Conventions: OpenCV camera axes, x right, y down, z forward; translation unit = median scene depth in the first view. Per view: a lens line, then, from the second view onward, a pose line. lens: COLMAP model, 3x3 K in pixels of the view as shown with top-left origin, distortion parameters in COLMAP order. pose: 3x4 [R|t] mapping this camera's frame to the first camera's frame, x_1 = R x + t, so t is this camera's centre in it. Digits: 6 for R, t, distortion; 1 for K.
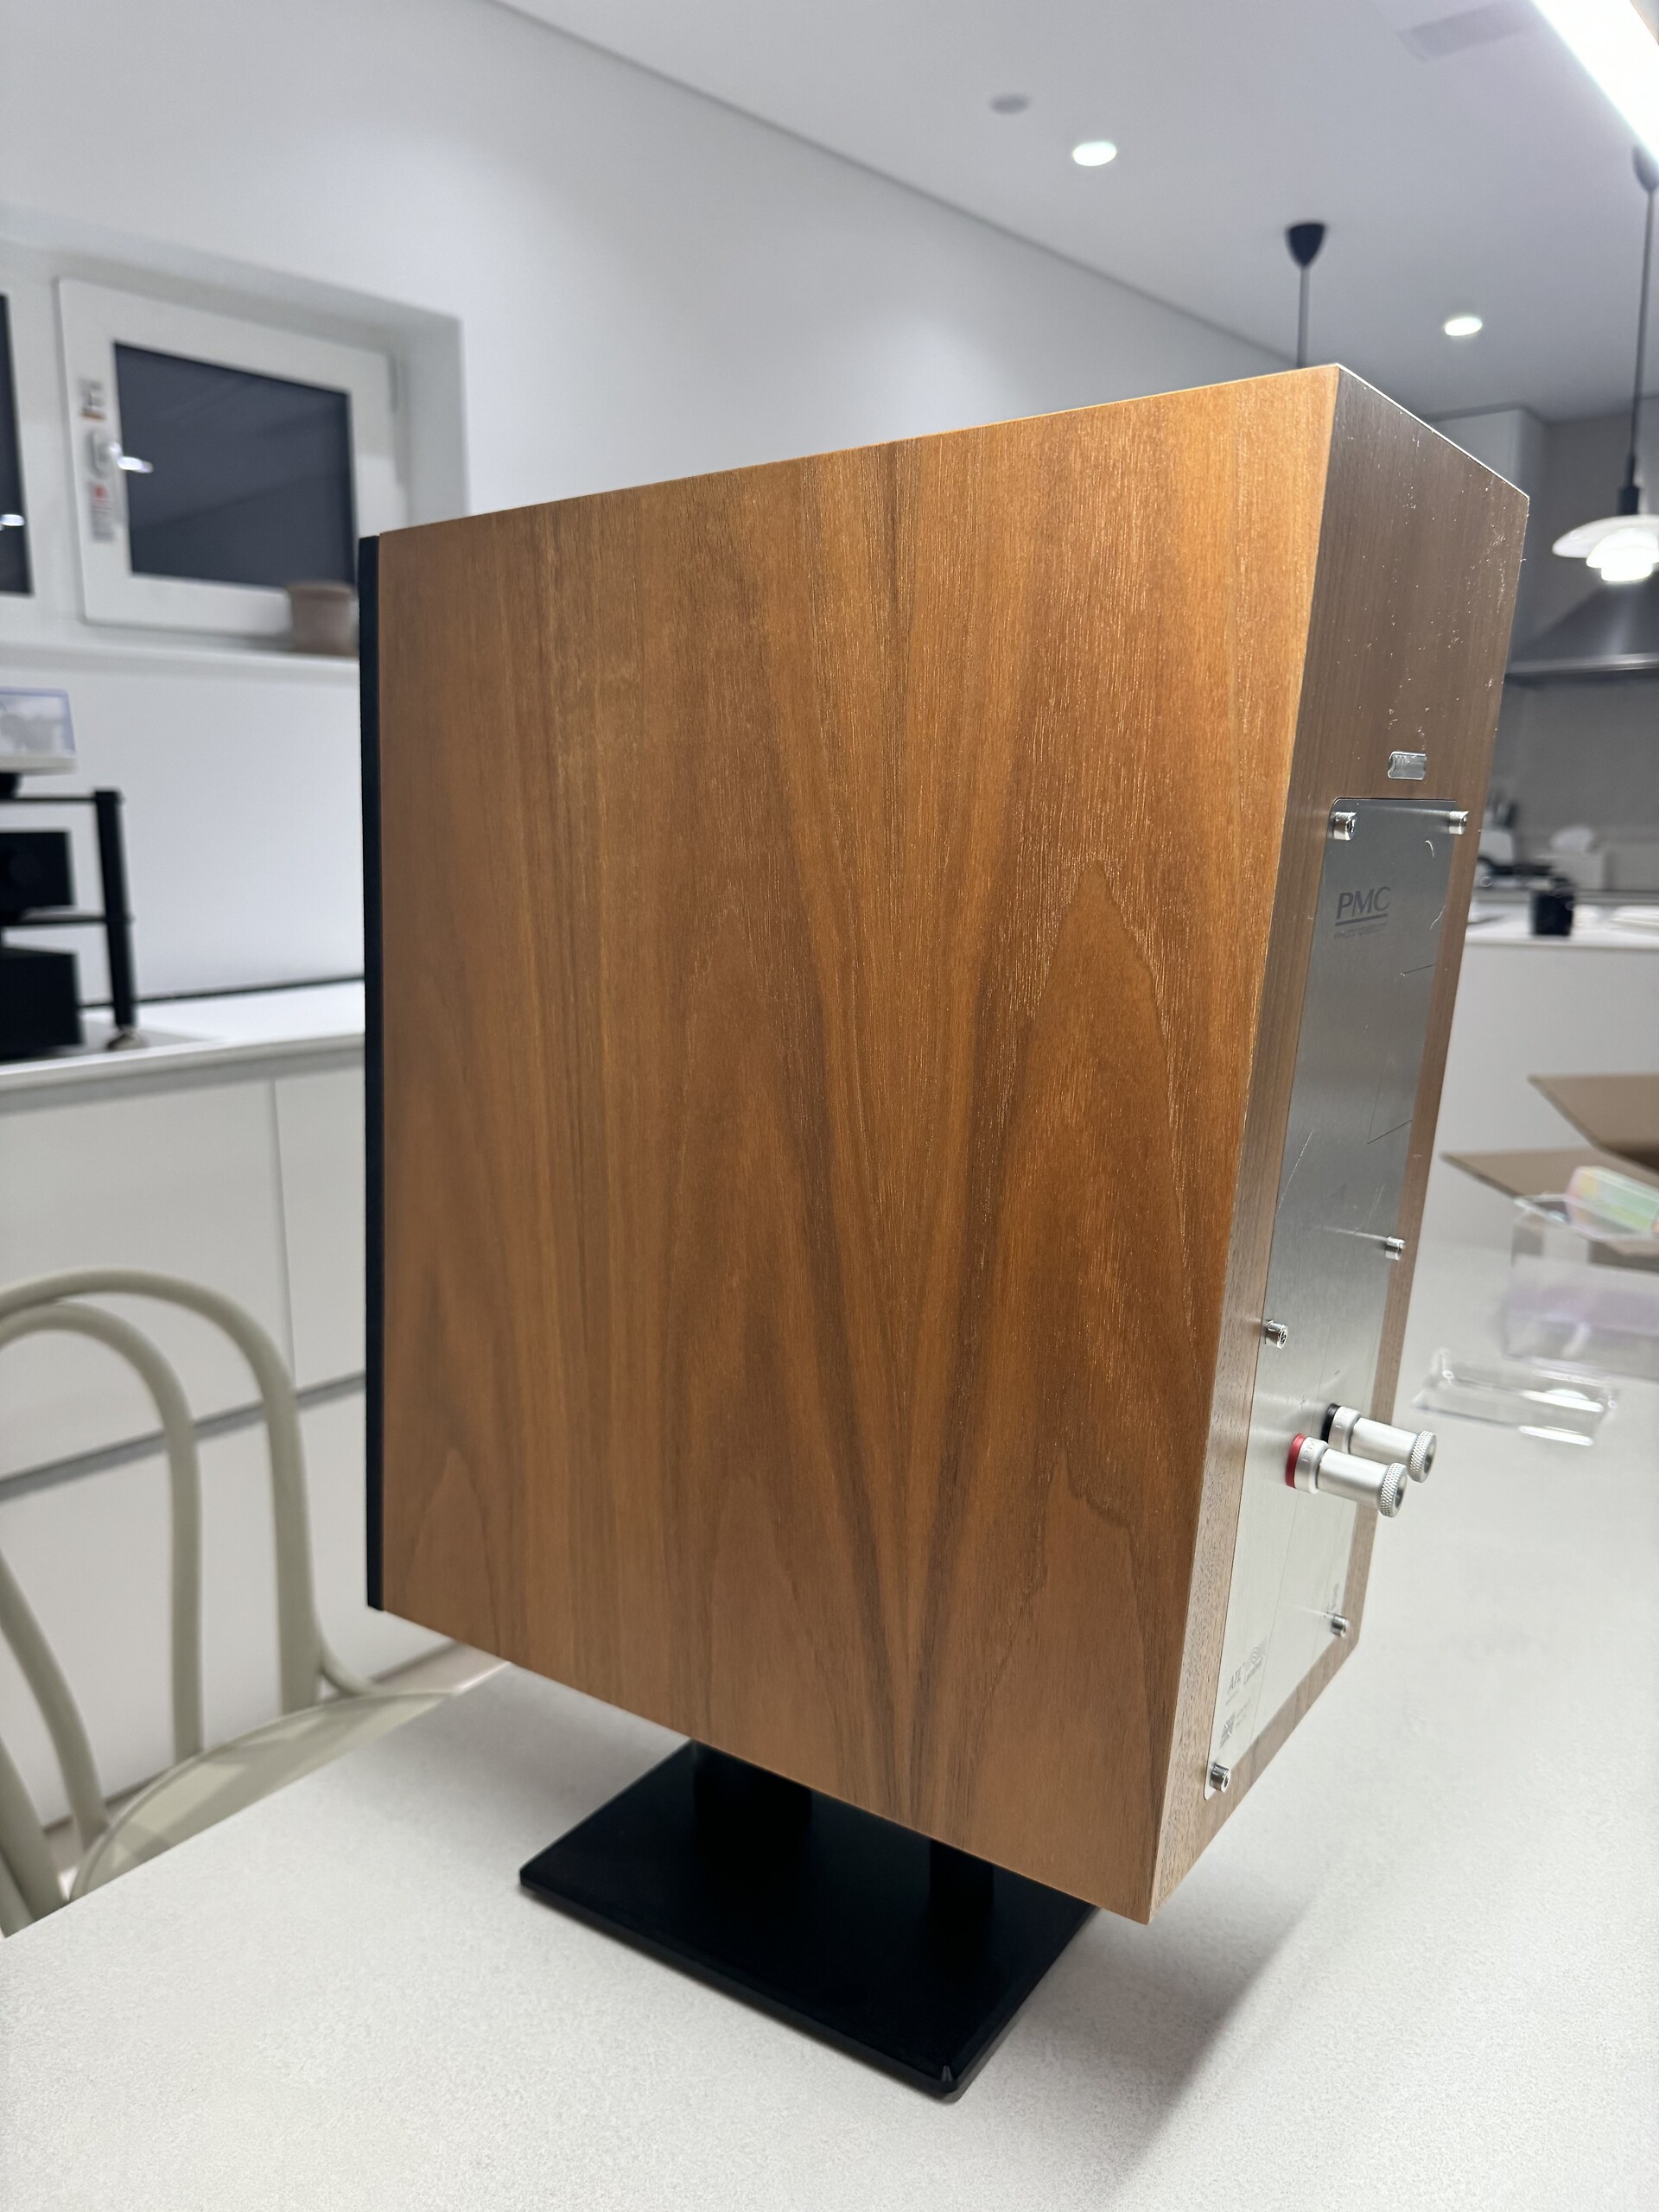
lens RADIAL K [[1598.9, 0, 846.3], [0, 1598.9, 1109.0], [0, 0, 1]] dist [0.006319, -0.017151]
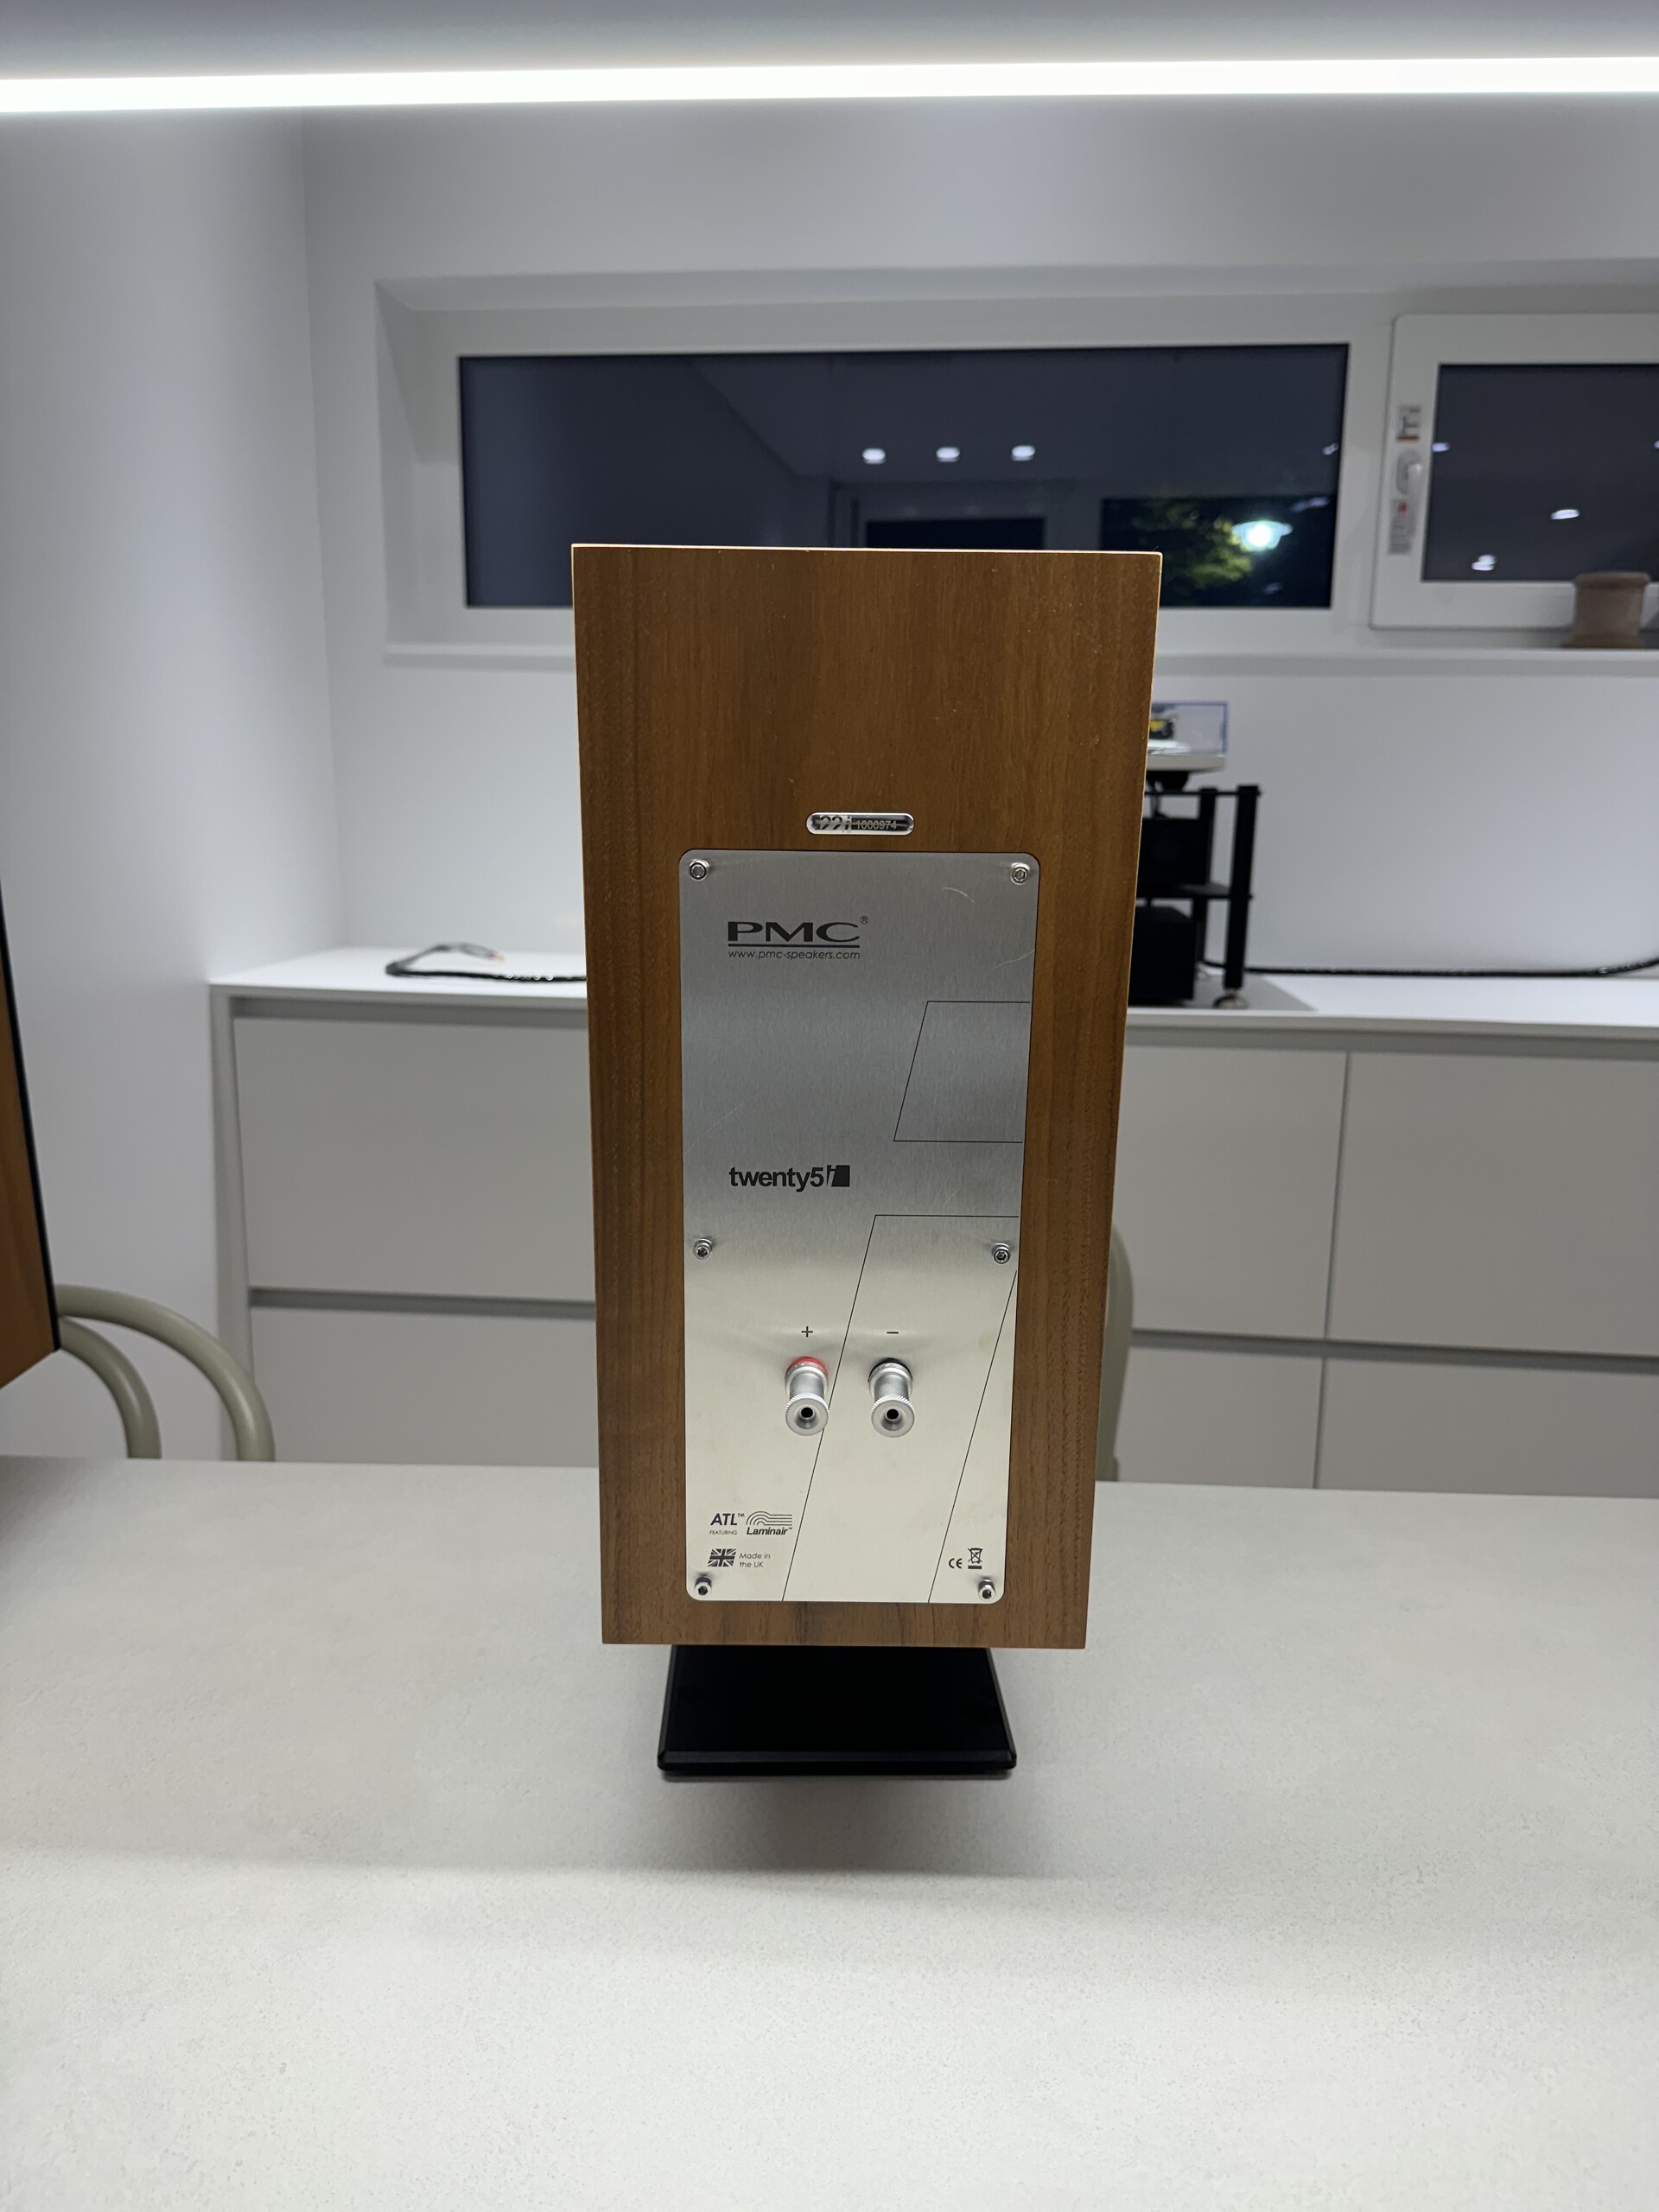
lens RADIAL K [[1598.9, 0, 782.0], [0, 1598.9, 1090.5], [0, 0, 1]] dist [0.006319, -0.017151]
pose [[0.581219, 0.169345, -0.795932, 0.231299], [-0.167264, 0.982083, 0.086808, -0.019705], [0.796372, 0.082676, 0.599130, 0.042153]]
